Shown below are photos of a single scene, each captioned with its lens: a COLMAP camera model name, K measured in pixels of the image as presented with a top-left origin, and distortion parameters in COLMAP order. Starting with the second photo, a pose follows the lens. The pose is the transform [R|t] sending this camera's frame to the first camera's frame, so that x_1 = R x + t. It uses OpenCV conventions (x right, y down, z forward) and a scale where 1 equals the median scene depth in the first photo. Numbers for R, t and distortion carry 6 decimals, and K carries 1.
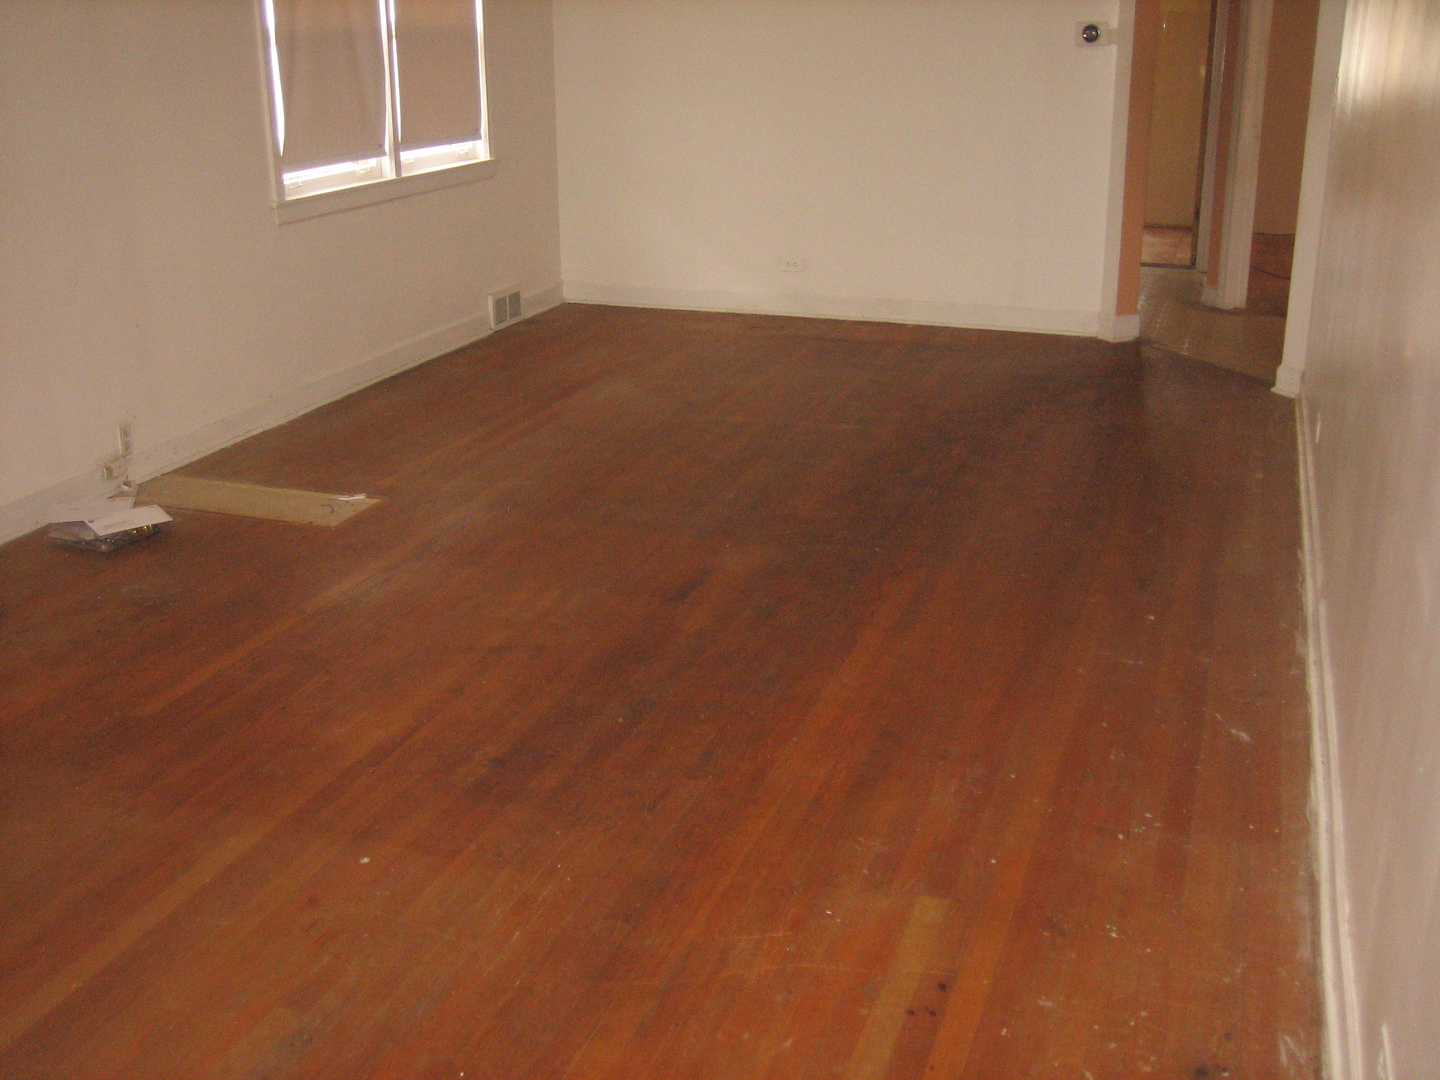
lens RADIAL K [[1503.3, 0, 720.0], [0, 1503.3, 540.0], [0, 0, 1]] dist [-0.152710, 0.183113]
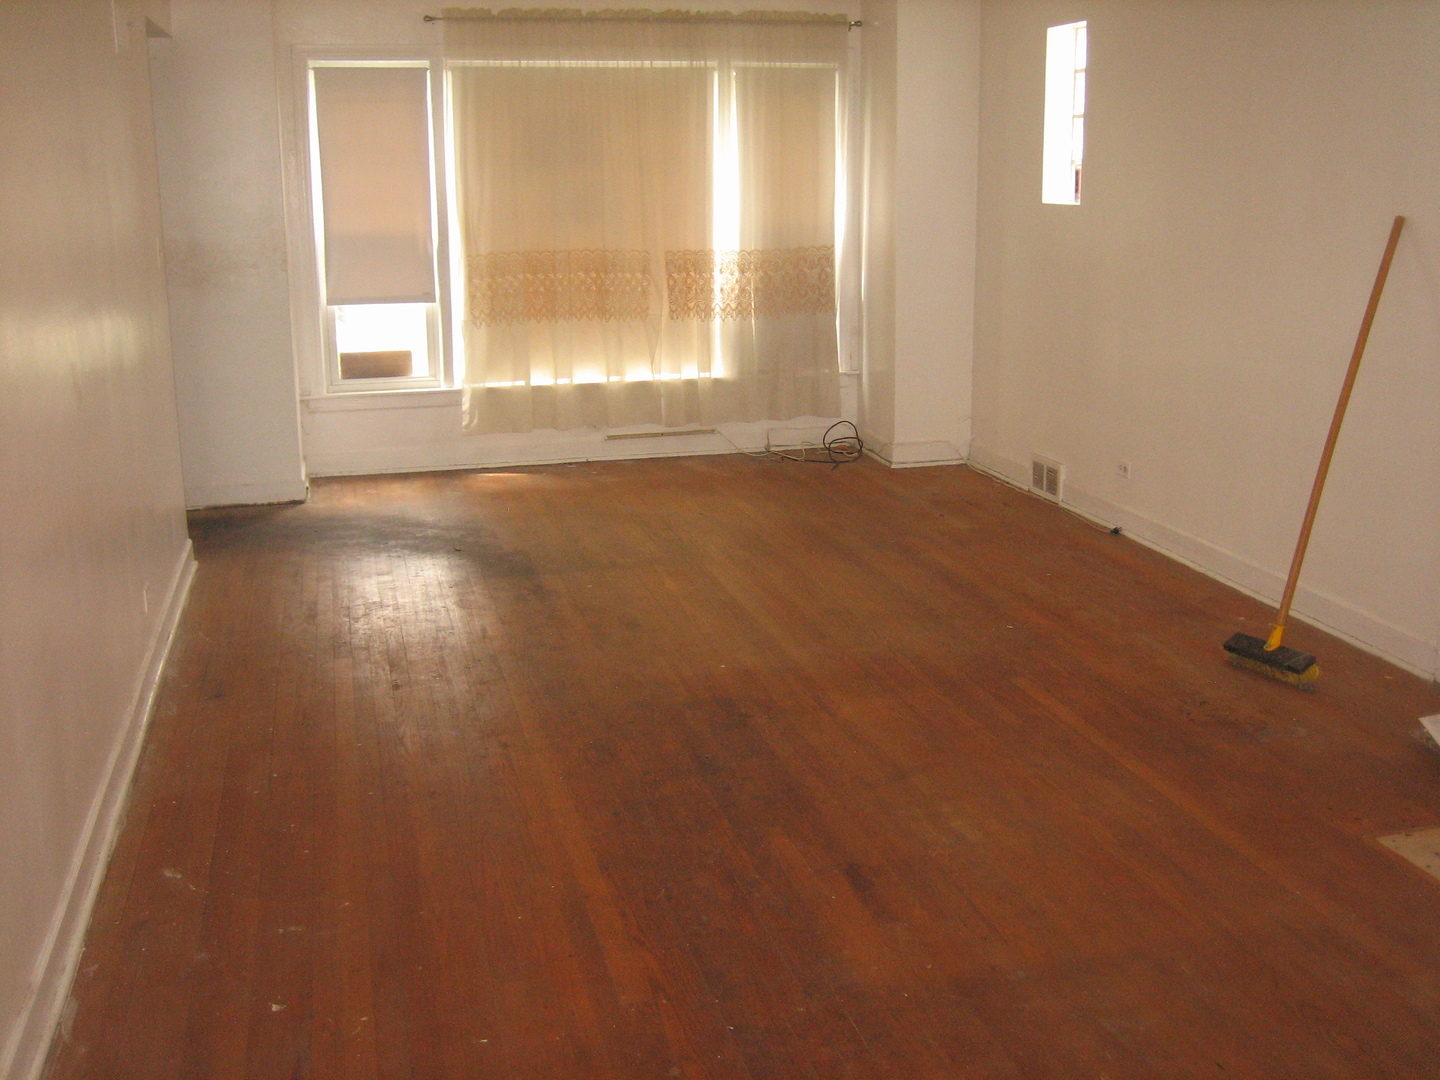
lens RADIAL K [[1503.3, 0, 720.0], [0, 1503.3, 540.0], [0, 0, 1]] dist [-0.152710, 0.183113]
pose [[-0.829095, 0.146336, -0.539617, 0.488476], [-0.176465, 0.847320, 0.500909, -0.560770], [0.530529, 0.510524, -0.676686, 1.563269]]
